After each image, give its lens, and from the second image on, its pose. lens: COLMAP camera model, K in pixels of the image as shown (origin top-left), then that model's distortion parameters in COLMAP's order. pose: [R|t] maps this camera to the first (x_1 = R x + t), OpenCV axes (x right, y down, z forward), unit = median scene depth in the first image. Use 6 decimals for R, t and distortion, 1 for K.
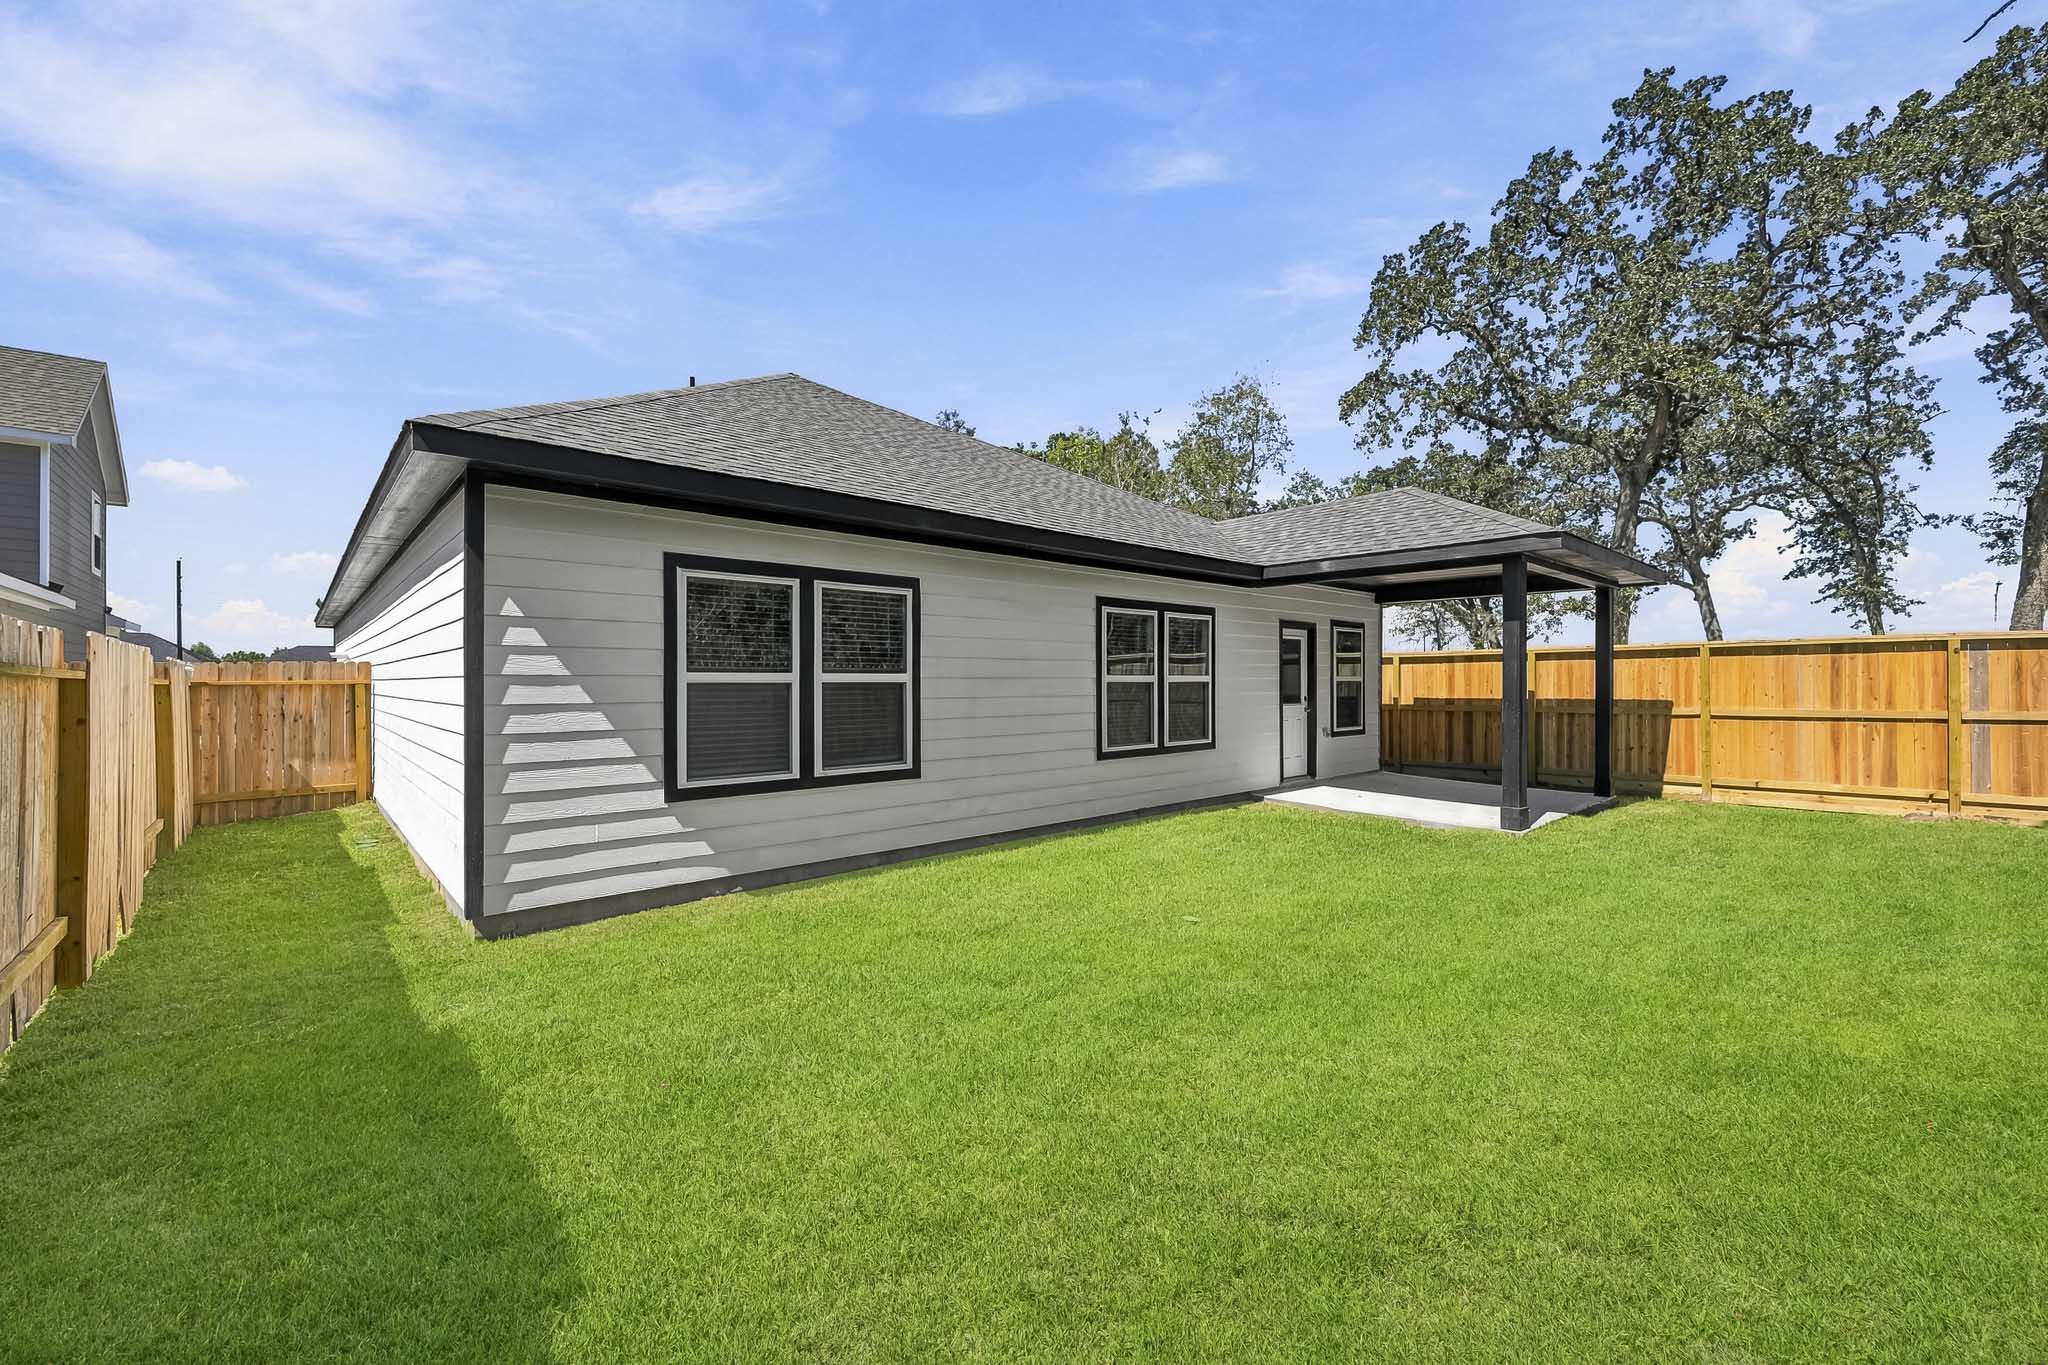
lens RADIAL K [[811.2, 0, 1020.8], [0, 811.2, 681.2], [0, 0, 1]] dist [-0.002881, -0.000211]
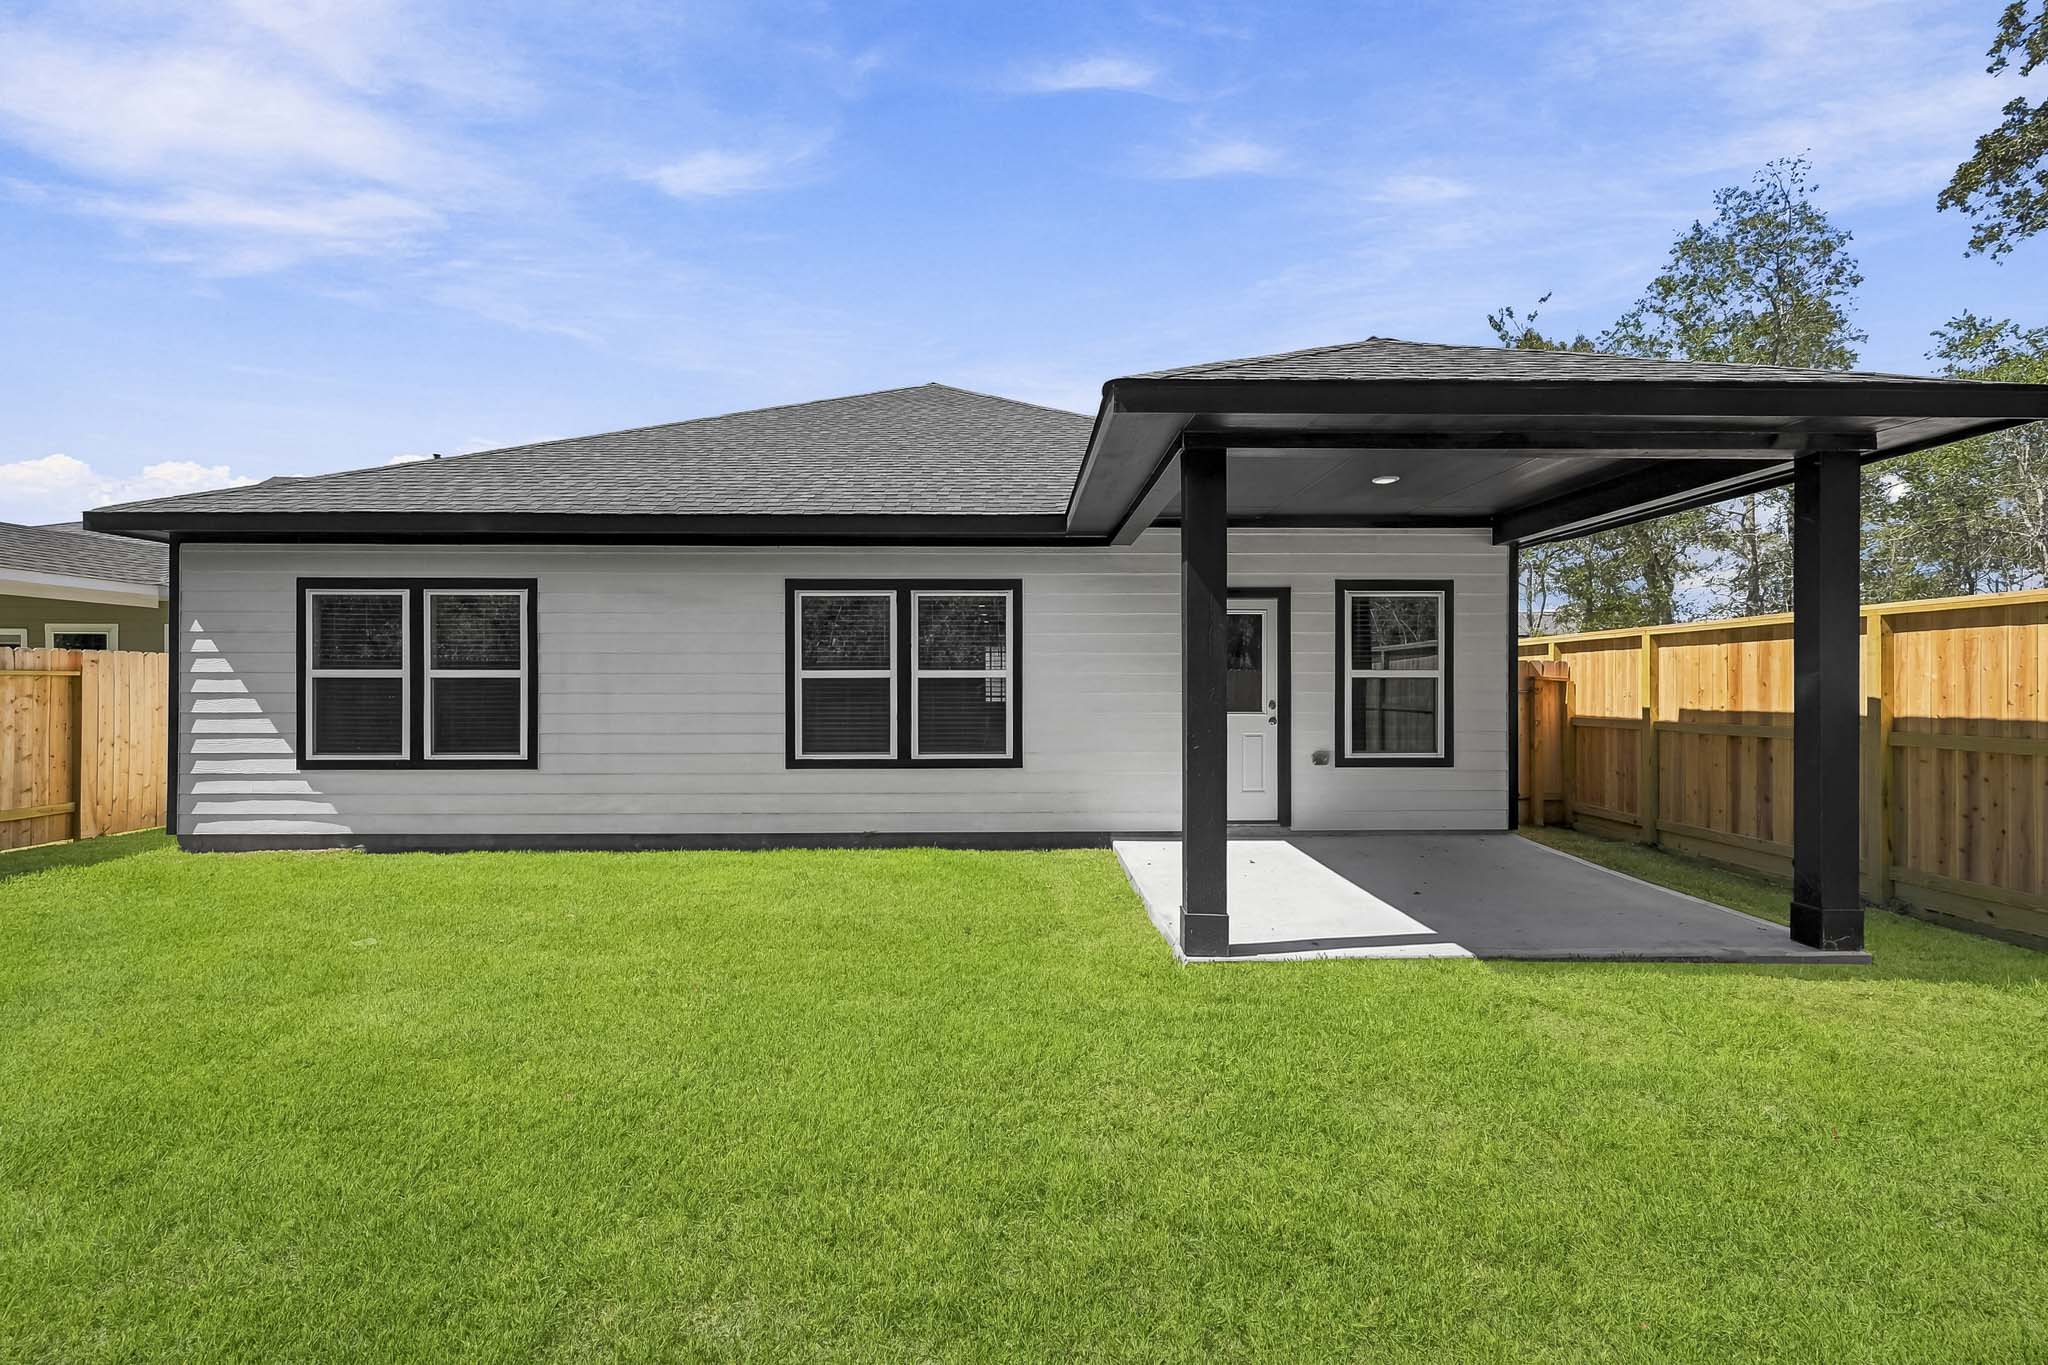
lens RADIAL K [[798.0, 0, 1033.0], [0, 798.0, 679.8], [0, 0, 1]] dist [0.001491, 0.000106]
pose [[0.758716, 0.002266, -0.651418, 1.026895], [-0.000683, 0.999996, 0.002683, 0.000620], [0.651421, -0.001591, 0.758715, 0.629960]]
